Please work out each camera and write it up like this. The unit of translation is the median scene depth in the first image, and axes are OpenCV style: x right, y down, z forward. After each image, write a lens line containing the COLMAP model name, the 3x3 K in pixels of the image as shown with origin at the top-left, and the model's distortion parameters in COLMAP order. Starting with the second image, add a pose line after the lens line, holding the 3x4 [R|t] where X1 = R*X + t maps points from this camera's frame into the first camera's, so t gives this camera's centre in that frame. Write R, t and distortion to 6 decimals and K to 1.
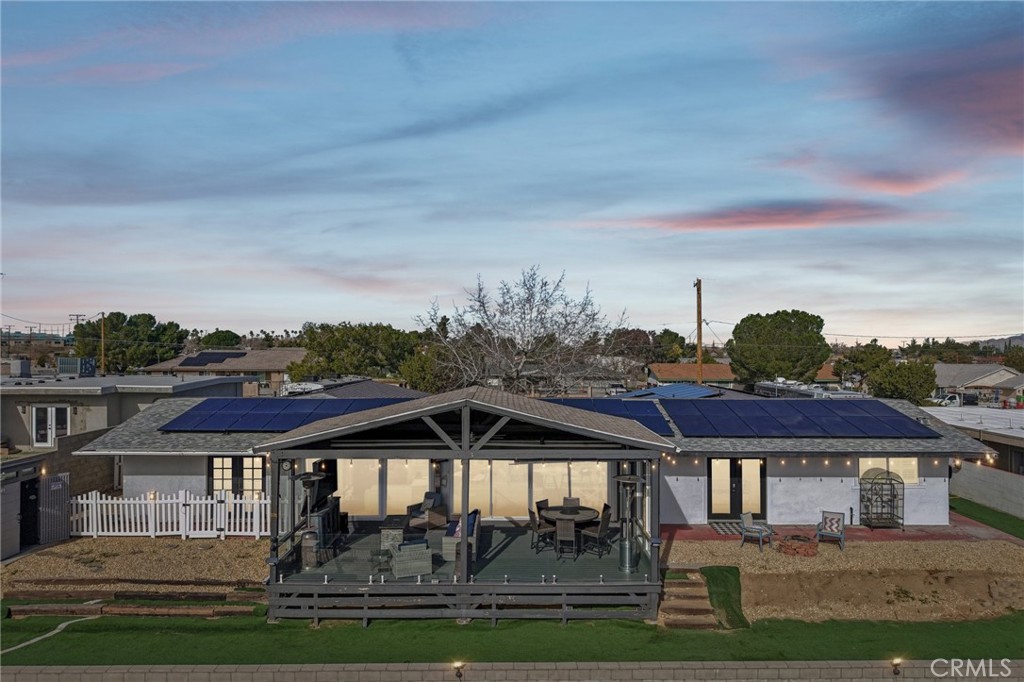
lens RADIAL K [[691.1, 0, 510.0], [0, 691.1, 347.1], [0, 0, 1]] dist [0.025292, -0.028111]
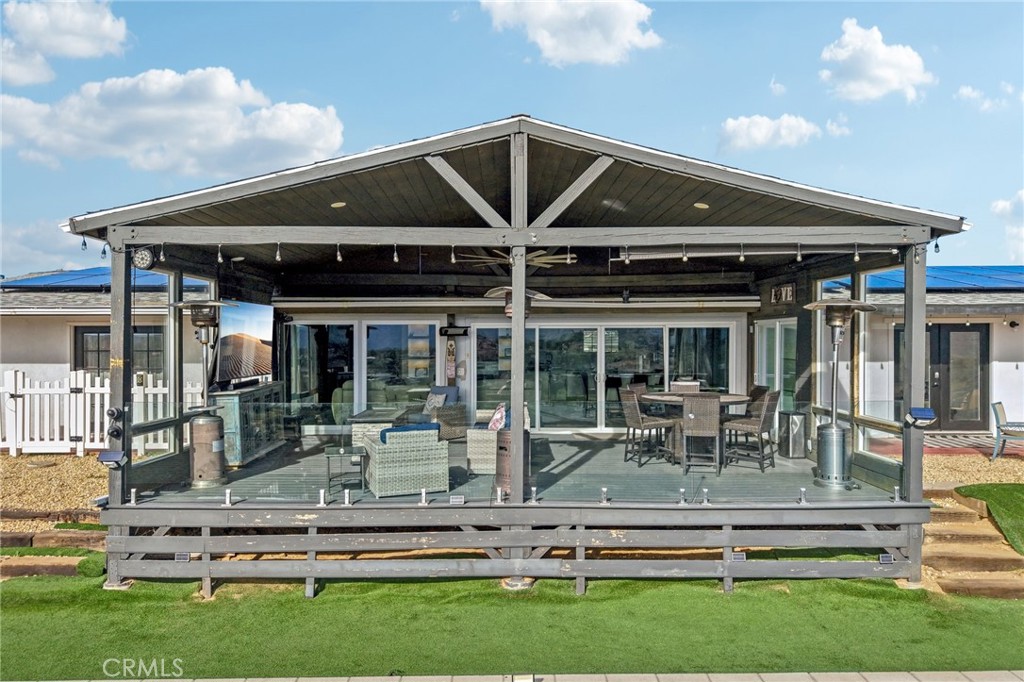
lens RADIAL K [[691.1, 0, 510.0], [0, 691.1, 347.1], [0, 0, 1]] dist [0.025292, -0.028111]
pose [[0.999990, -0.003306, 0.003127, -0.070769], [0.003292, 0.999984, 0.004635, 0.224140], [-0.003142, -0.004624, 0.999984, 0.510620]]
